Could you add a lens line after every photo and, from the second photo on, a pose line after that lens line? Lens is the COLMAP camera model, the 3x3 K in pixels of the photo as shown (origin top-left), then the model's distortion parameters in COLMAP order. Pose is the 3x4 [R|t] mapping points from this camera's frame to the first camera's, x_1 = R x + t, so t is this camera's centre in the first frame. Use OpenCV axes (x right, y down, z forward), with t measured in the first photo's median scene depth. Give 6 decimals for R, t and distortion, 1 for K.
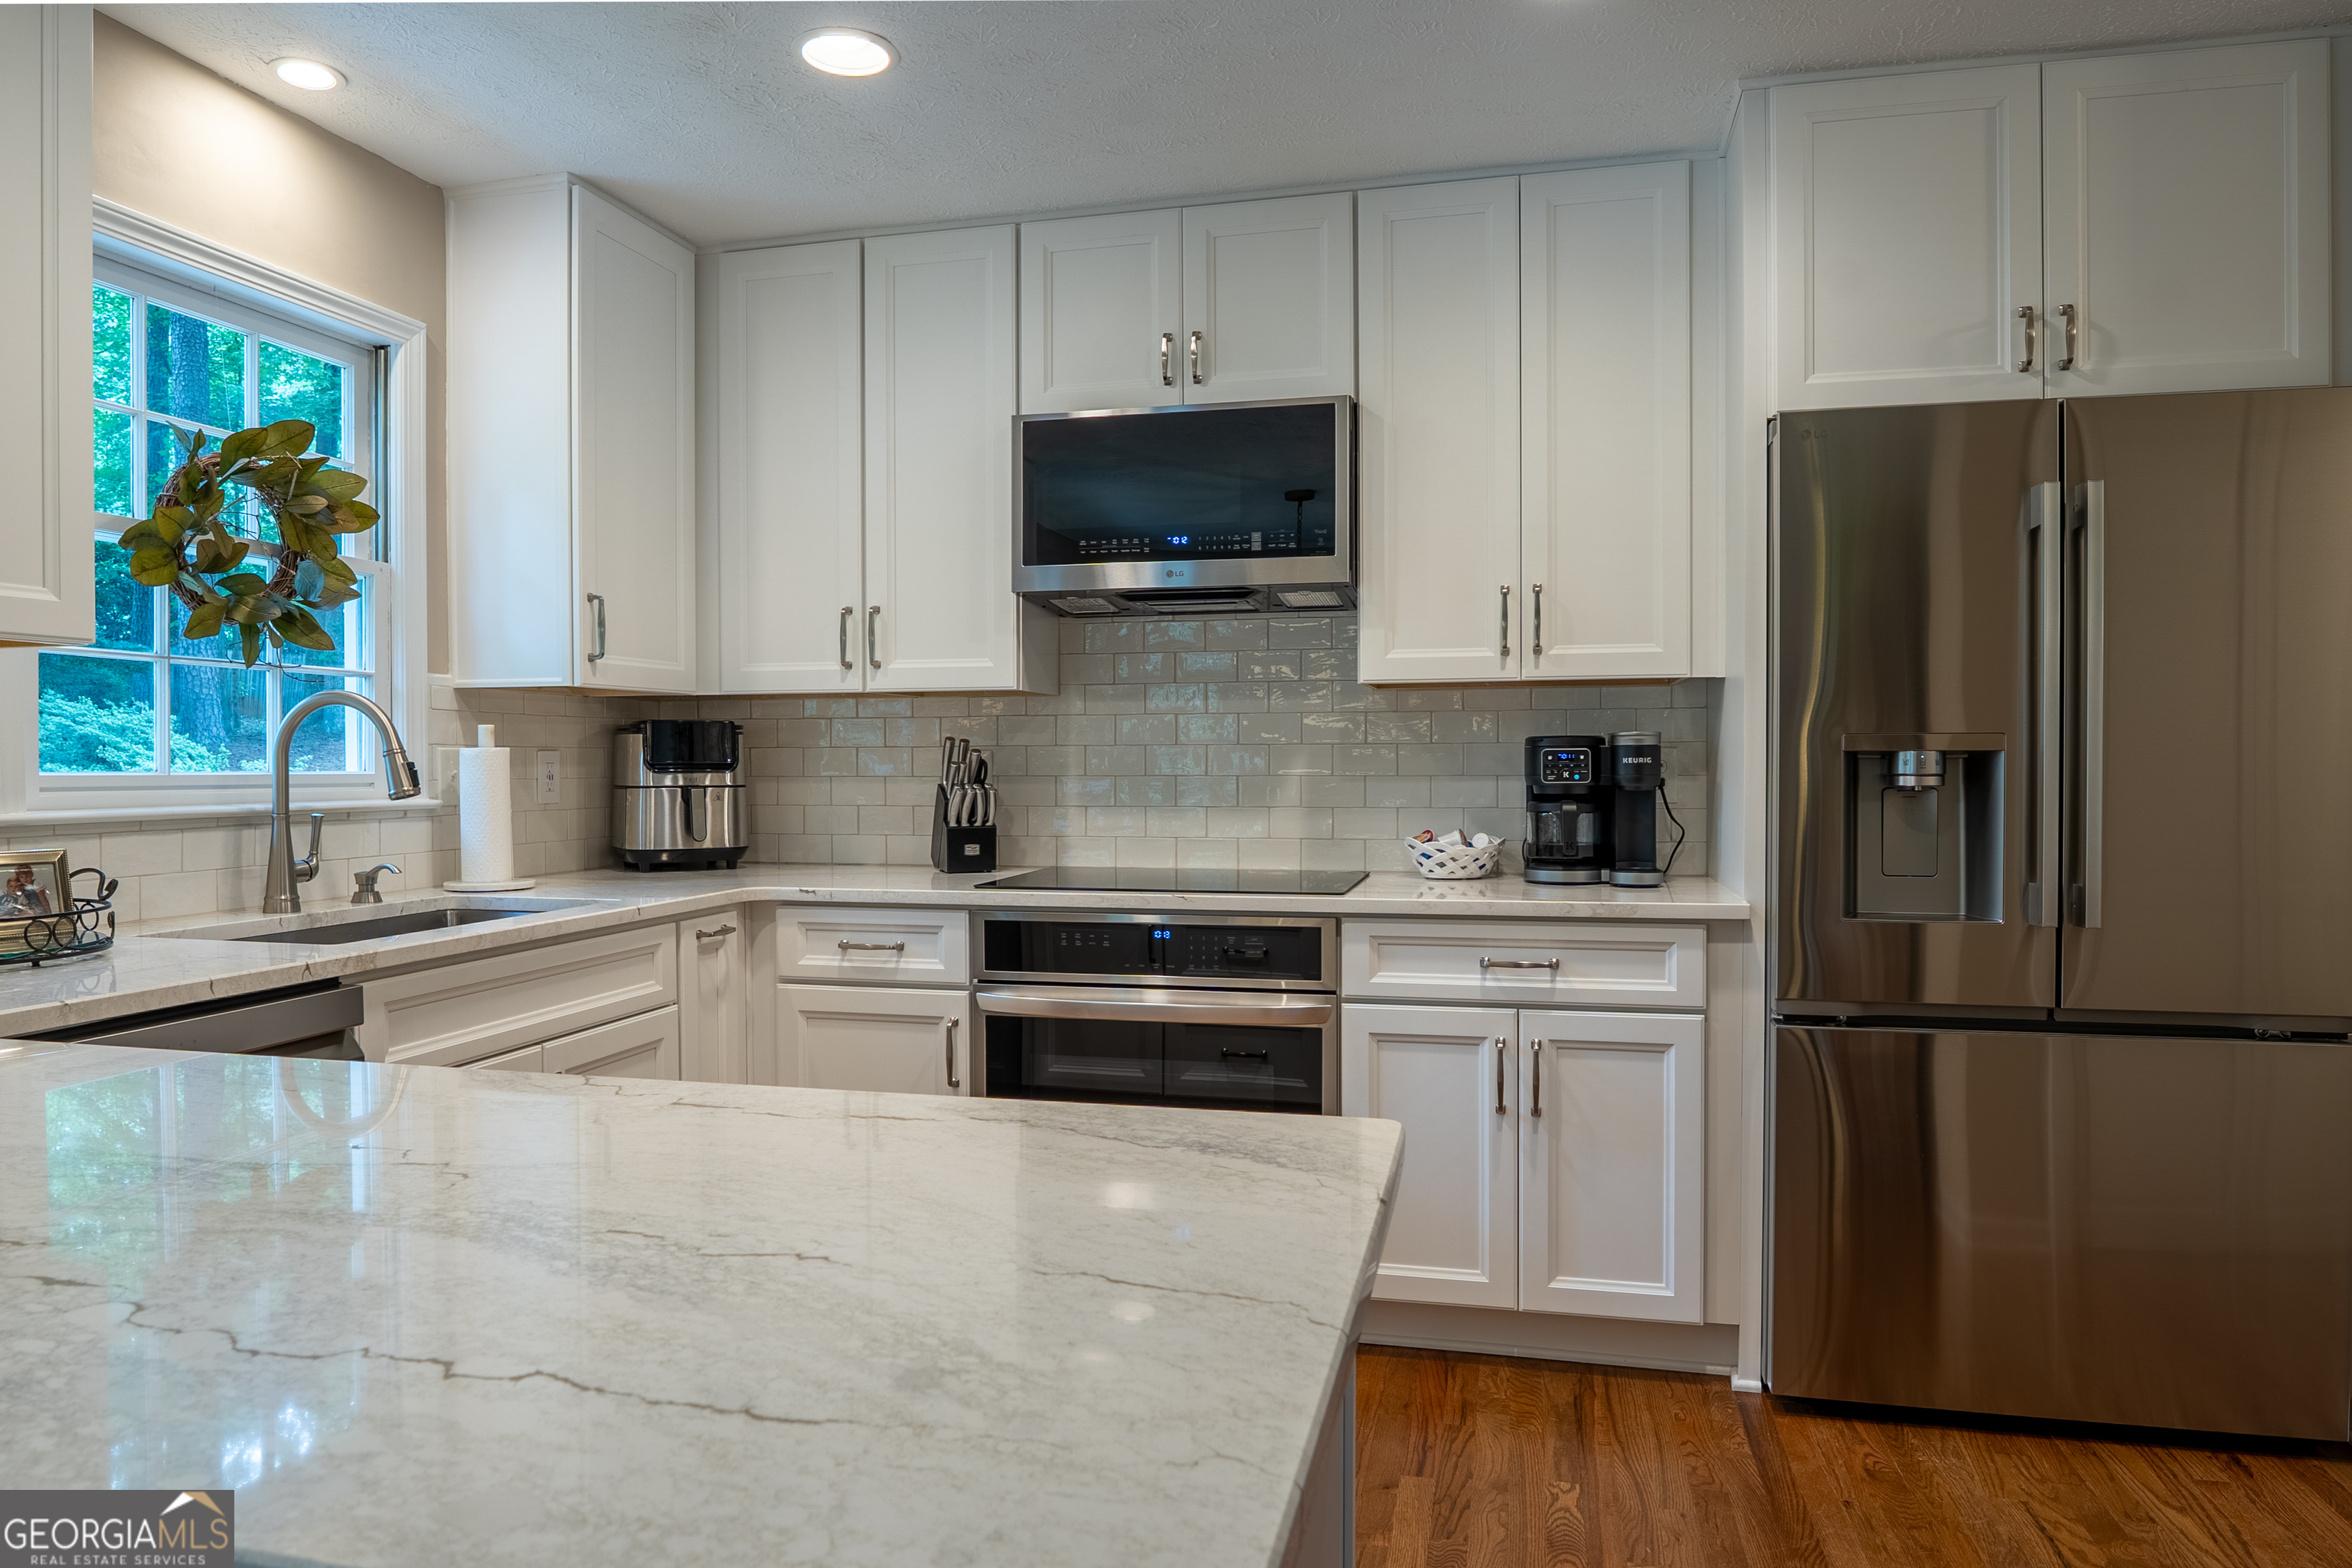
lens RADIAL K [[1470.6, 0, 1139.0], [0, 1470.6, 798.2], [0, 0, 1]] dist [-0.025827, -0.008724]
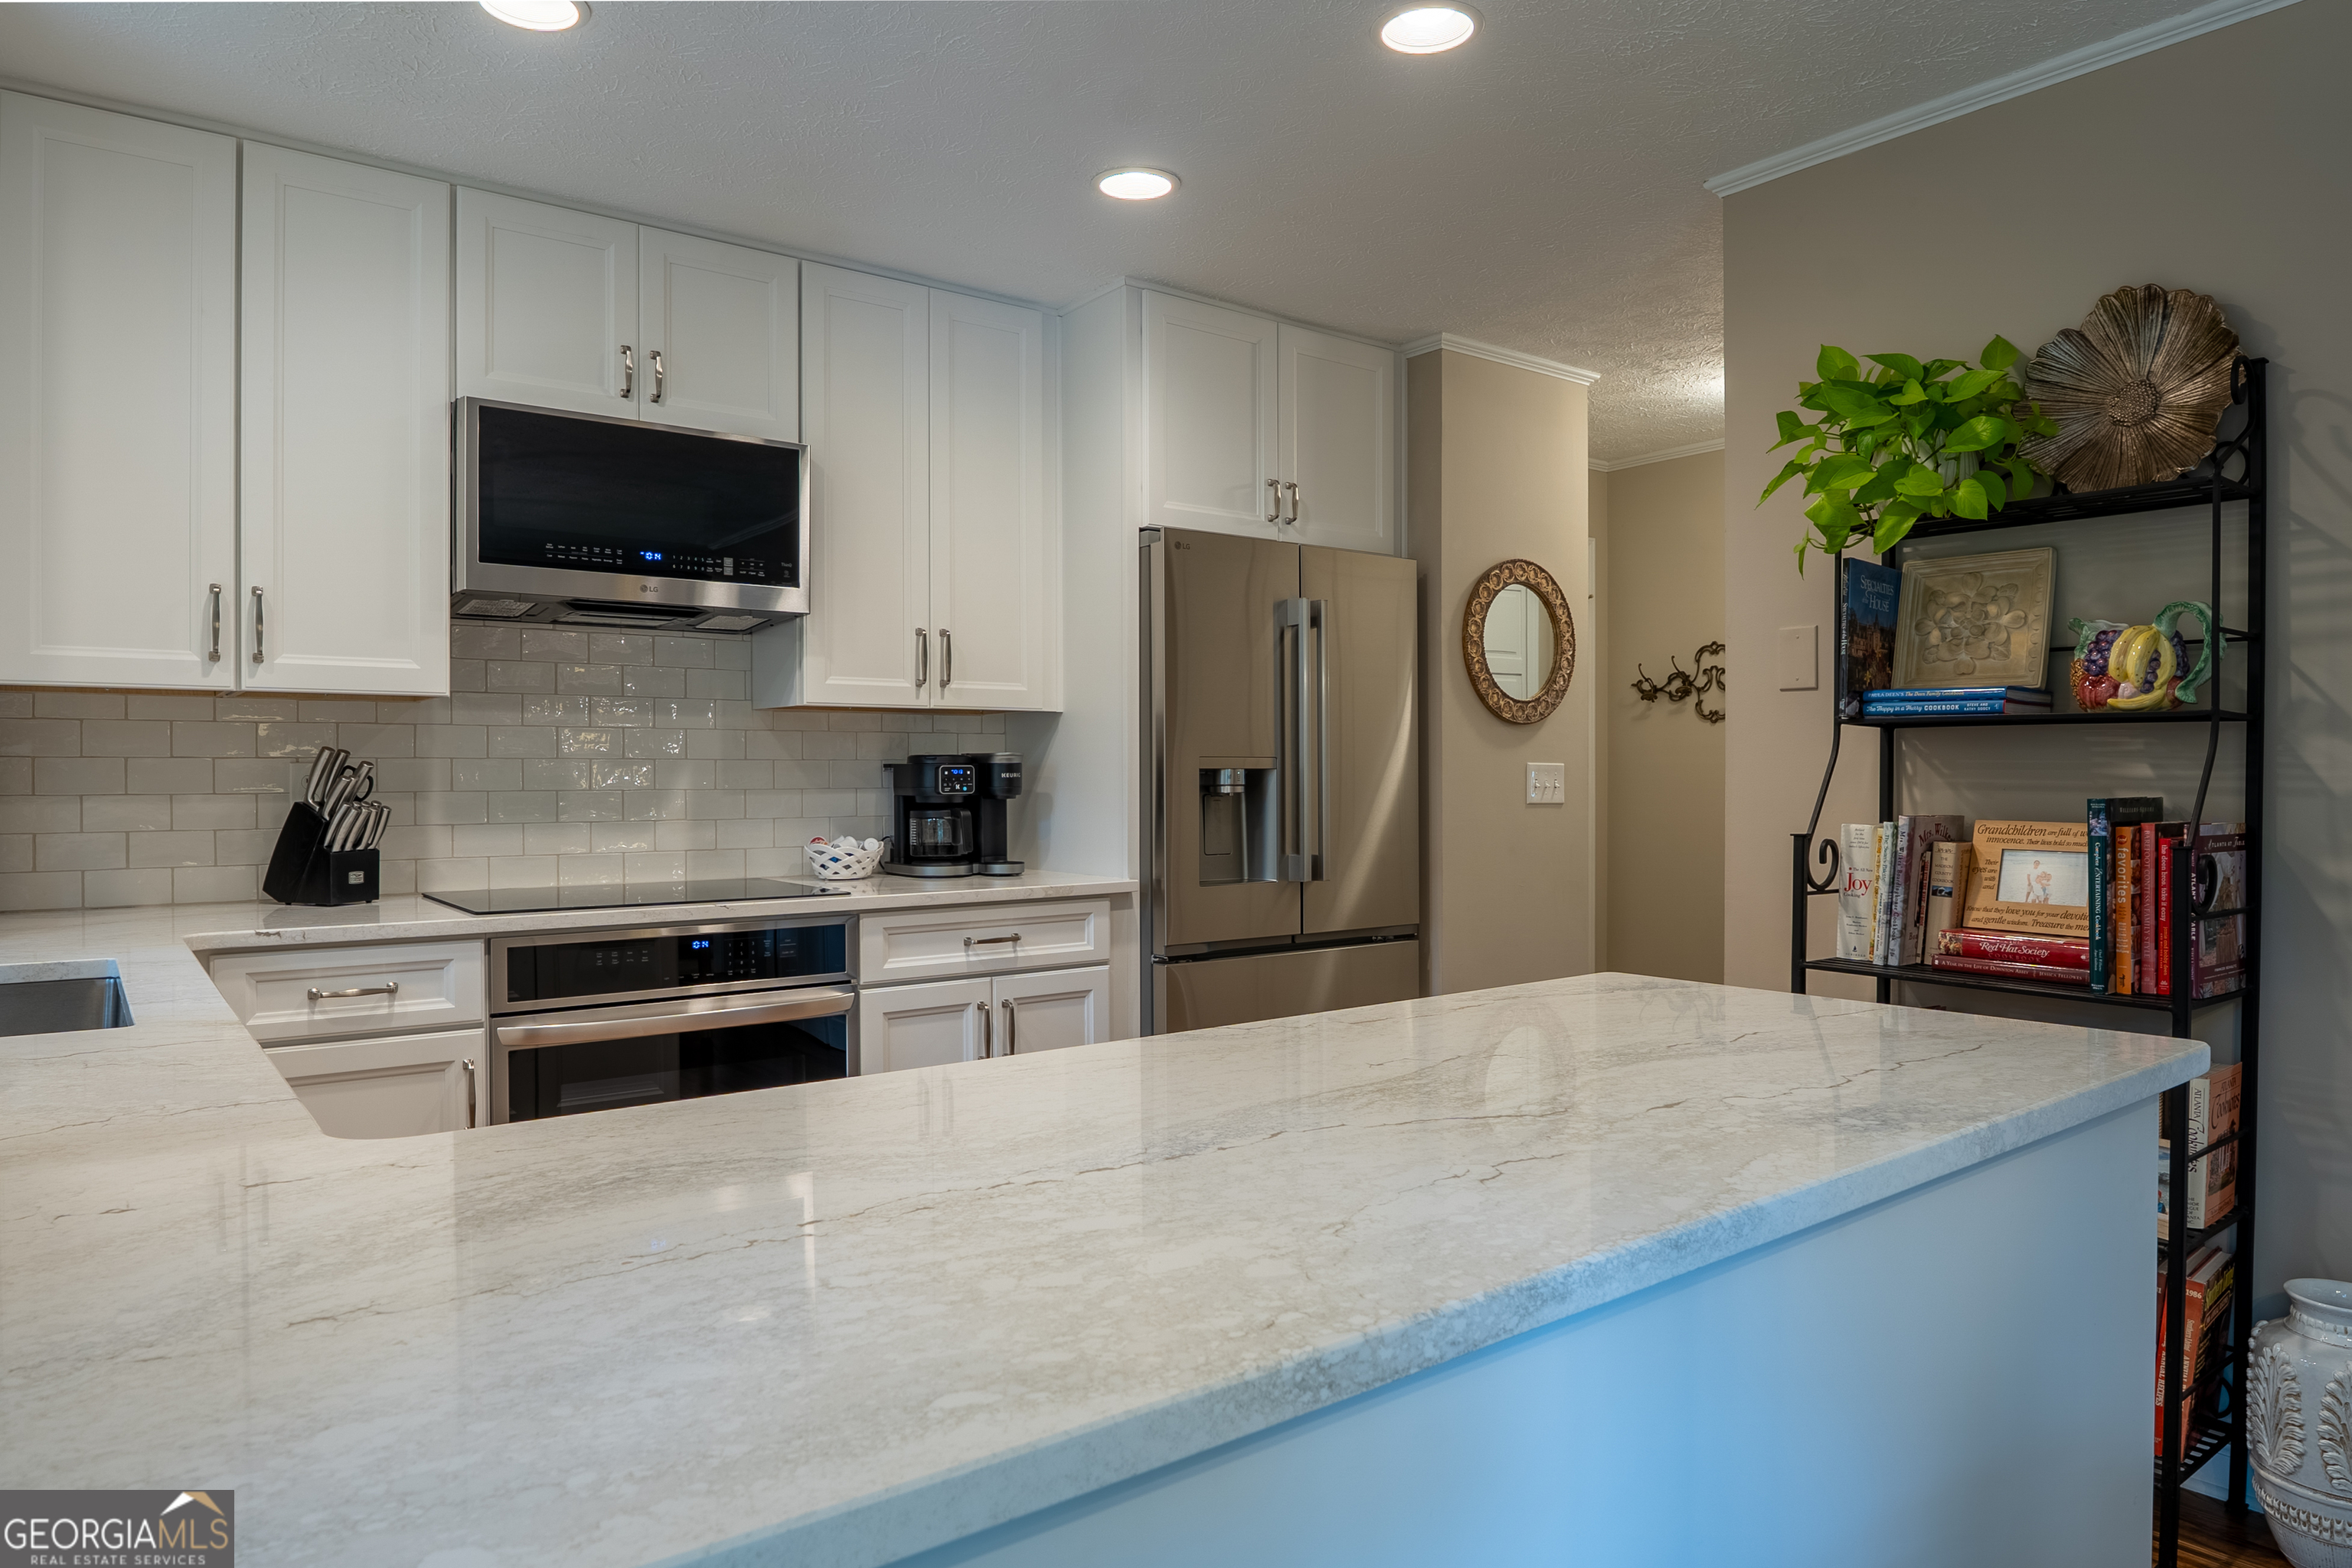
lens RADIAL K [[1470.6, 0, 1179.1], [0, 1470.6, 798.0], [0, 0, 1]] dist [-0.025827, -0.008724]
pose [[0.618632, -0.011470, 0.785597, -0.547539], [0.017202, 0.999851, 0.001053, -0.004725], [-0.785493, 0.012863, 0.618737, 0.097631]]
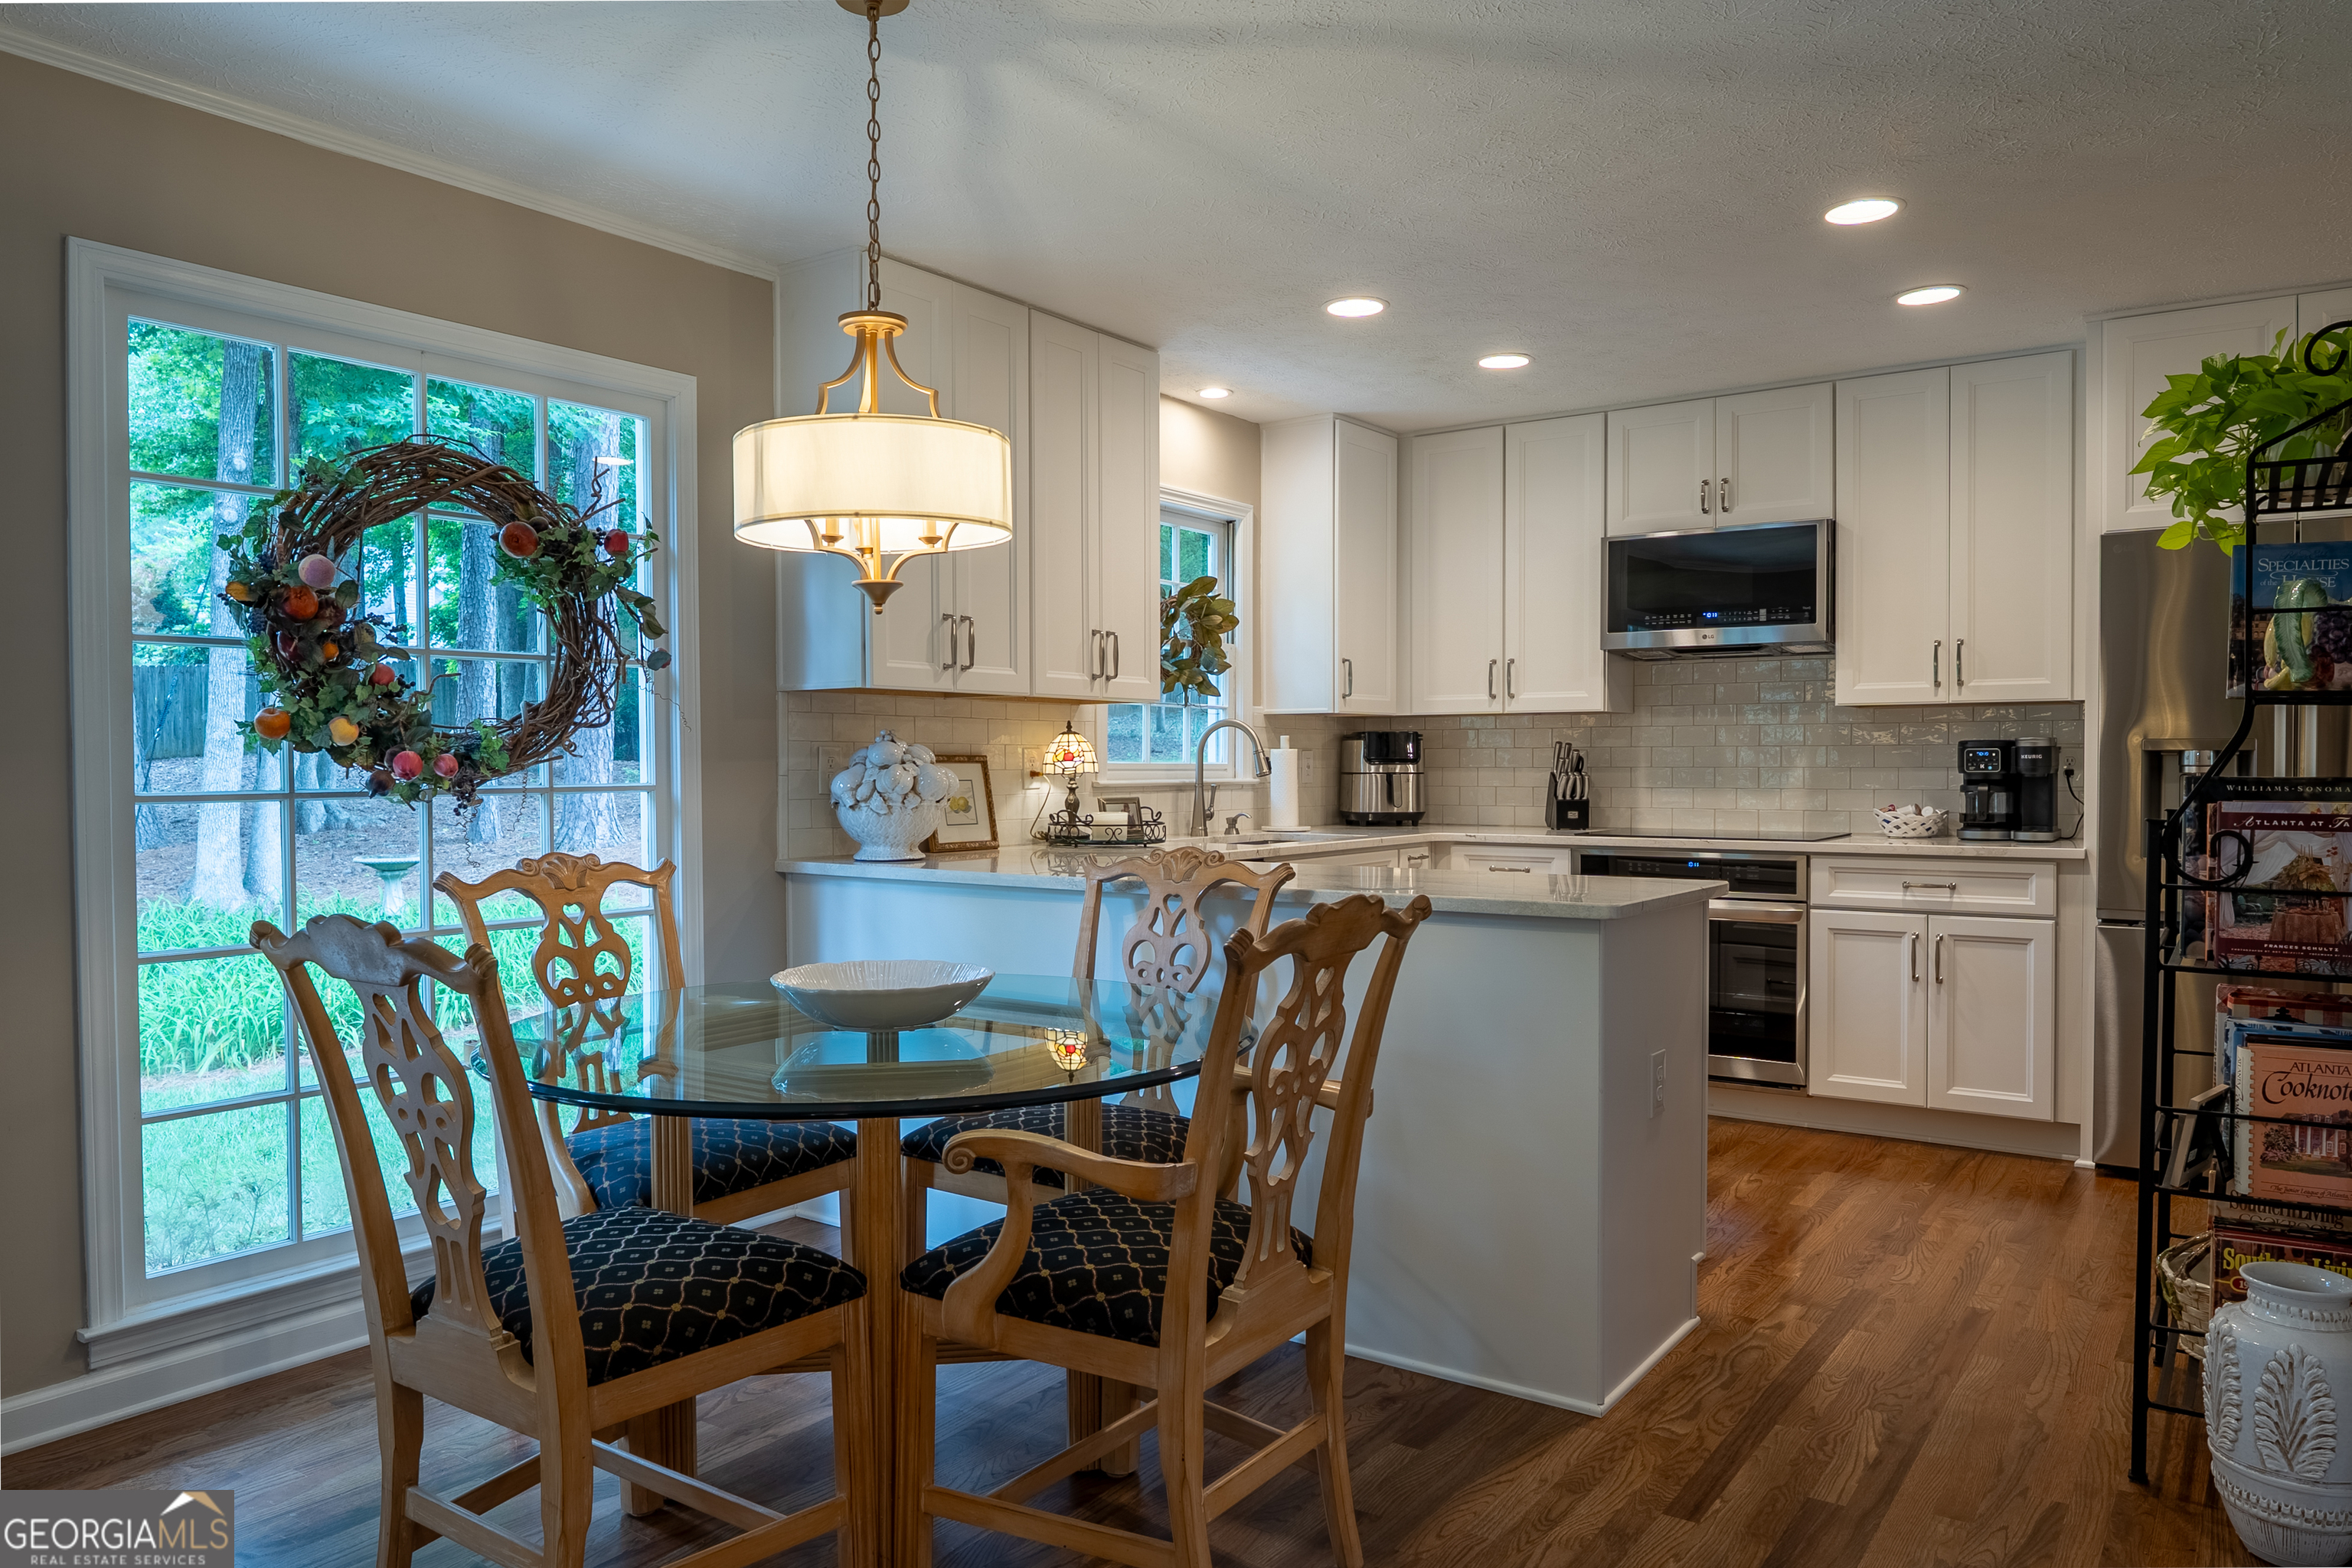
lens RADIAL K [[1557.6, 0, 1166.2], [0, 1557.6, 792.3], [0, 0, 1]] dist [-0.012604, -0.007534]
pose [[0.932787, 0.008436, -0.360329, 0.085126], [-0.009811, 0.999950, -0.001987, 0.021354], [0.360294, 0.005389, 0.932823, -0.753058]]
